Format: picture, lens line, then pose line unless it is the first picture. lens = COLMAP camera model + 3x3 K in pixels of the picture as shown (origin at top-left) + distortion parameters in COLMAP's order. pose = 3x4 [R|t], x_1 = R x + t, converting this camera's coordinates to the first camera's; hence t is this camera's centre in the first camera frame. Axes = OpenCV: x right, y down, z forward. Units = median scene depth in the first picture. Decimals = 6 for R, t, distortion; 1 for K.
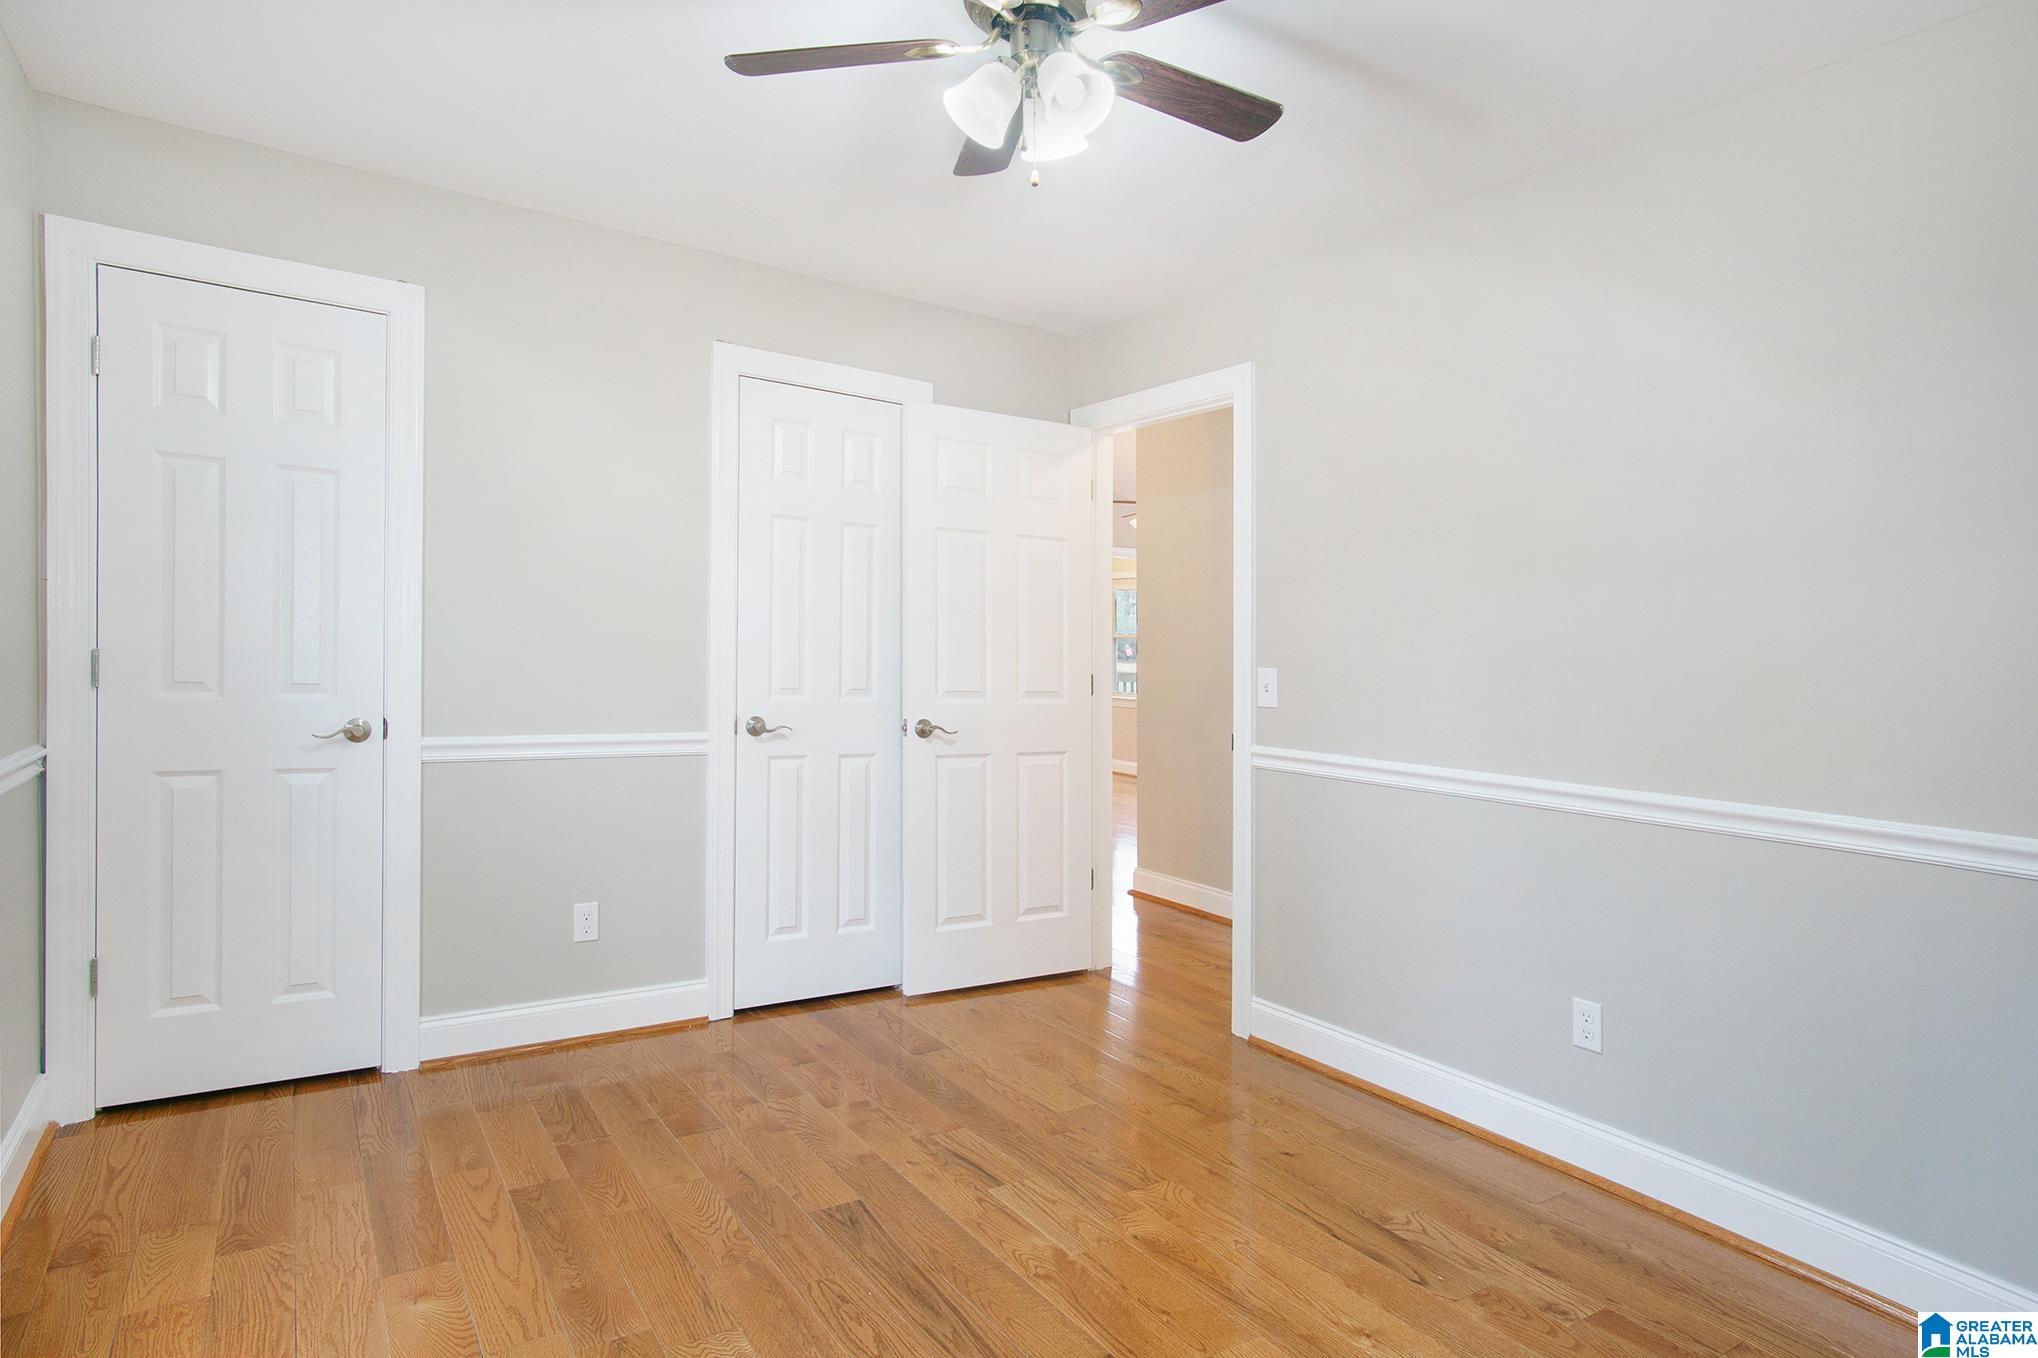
lens RADIAL K [[1101.3, 0, 999.3], [0, 1101.3, 675.4], [0, 0, 1]] dist [0.002067, 0.003786]
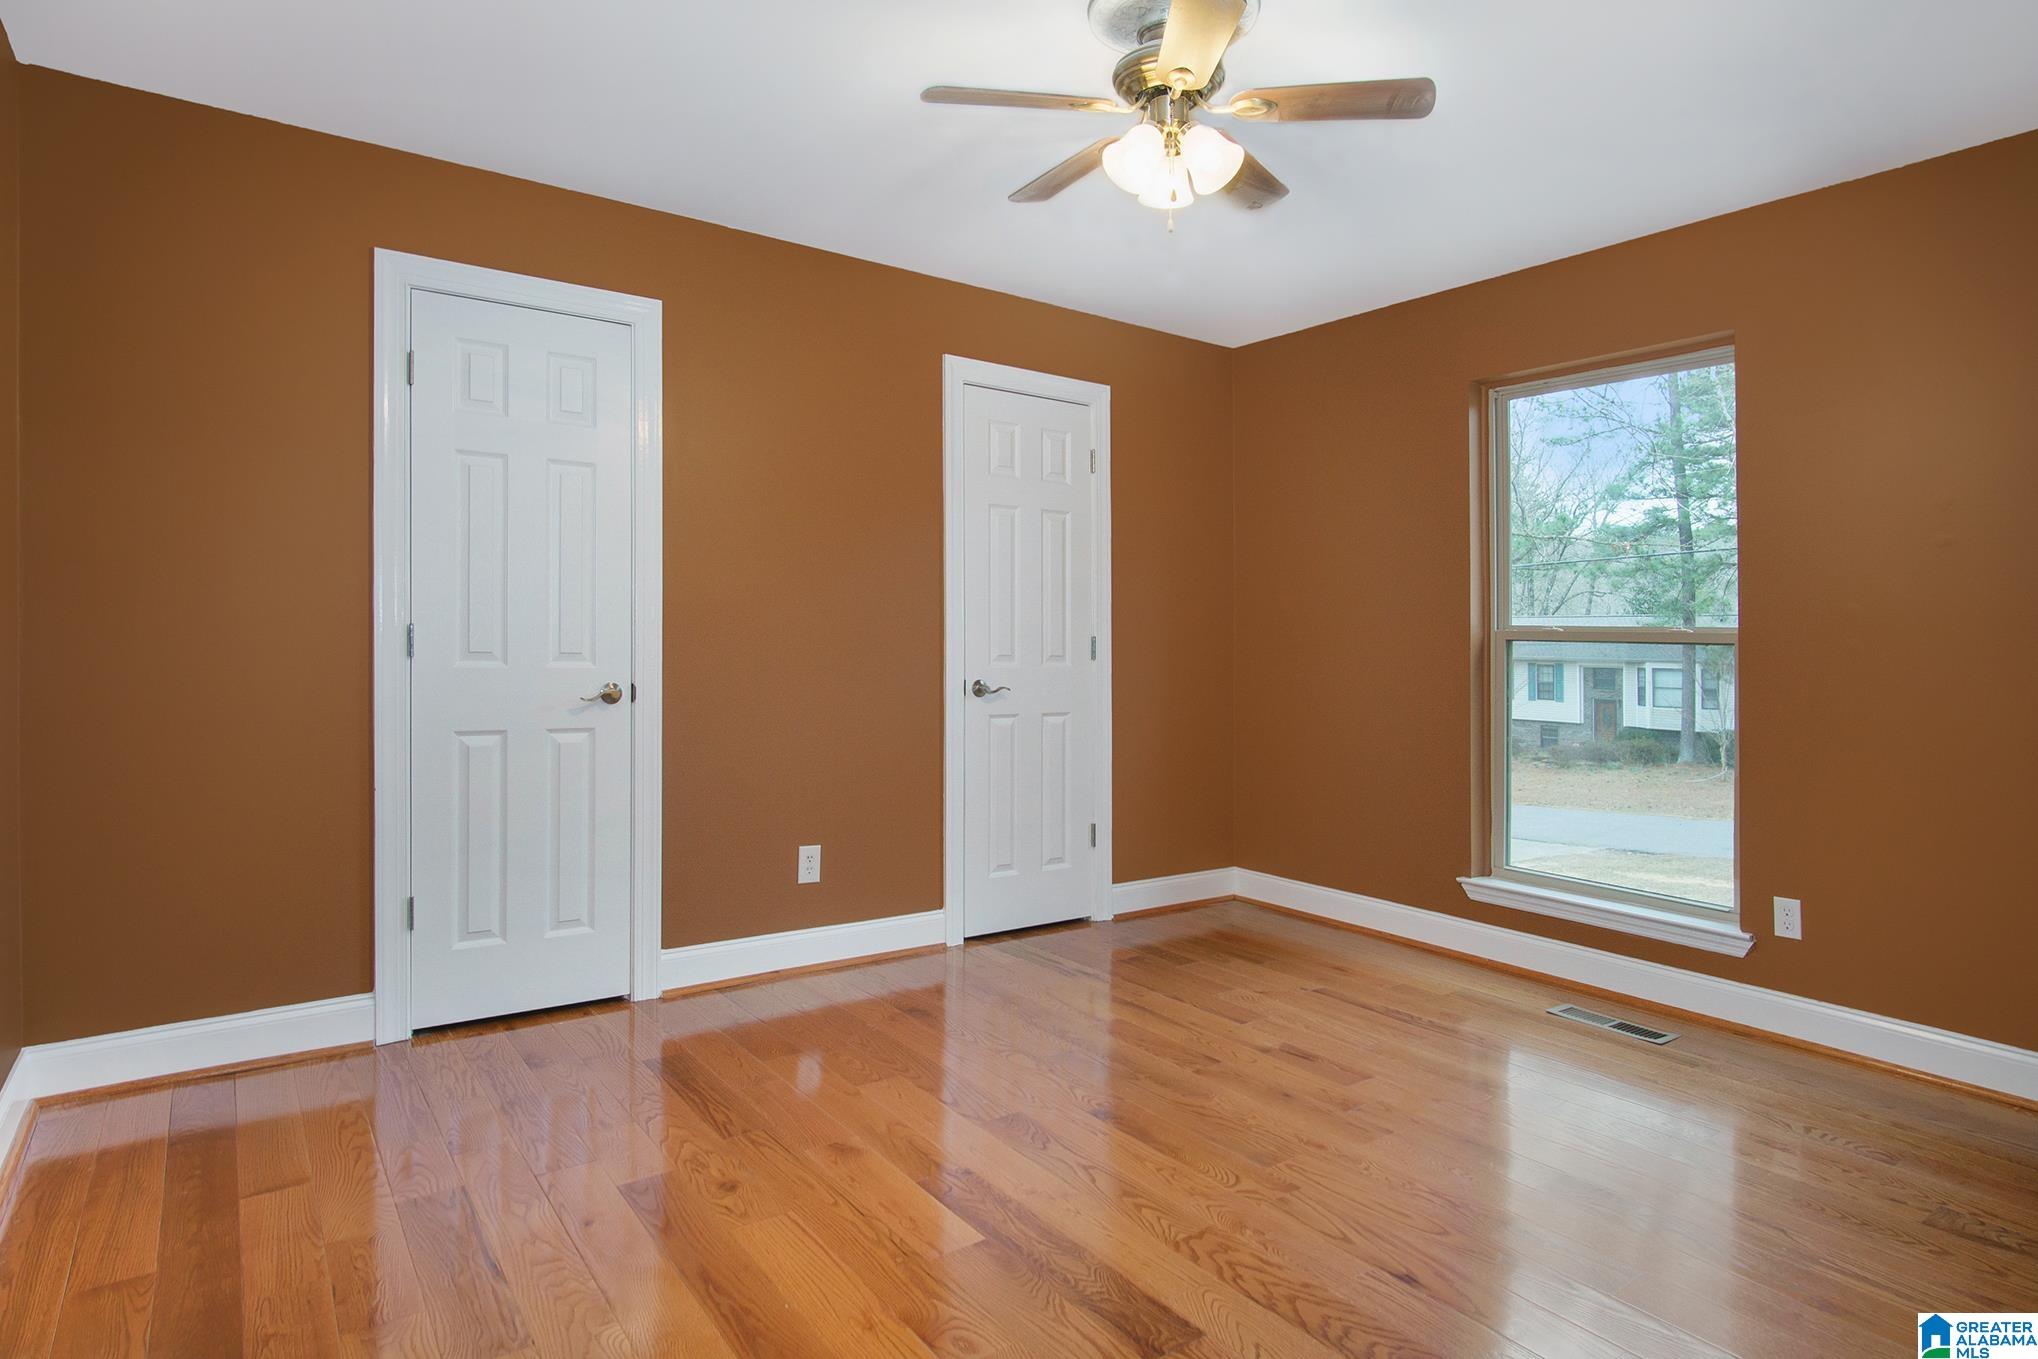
lens RADIAL K [[1101.3, 0, 995.8], [0, 1101.3, 608.7], [0, 0, 1]] dist [0.002067, 0.003786]
pose [[0.999572, -0.003649, 0.029026, -0.229453], [0.004388, 0.999666, -0.025465, -0.007072], [-0.028924, 0.025582, 0.999254, -0.142087]]
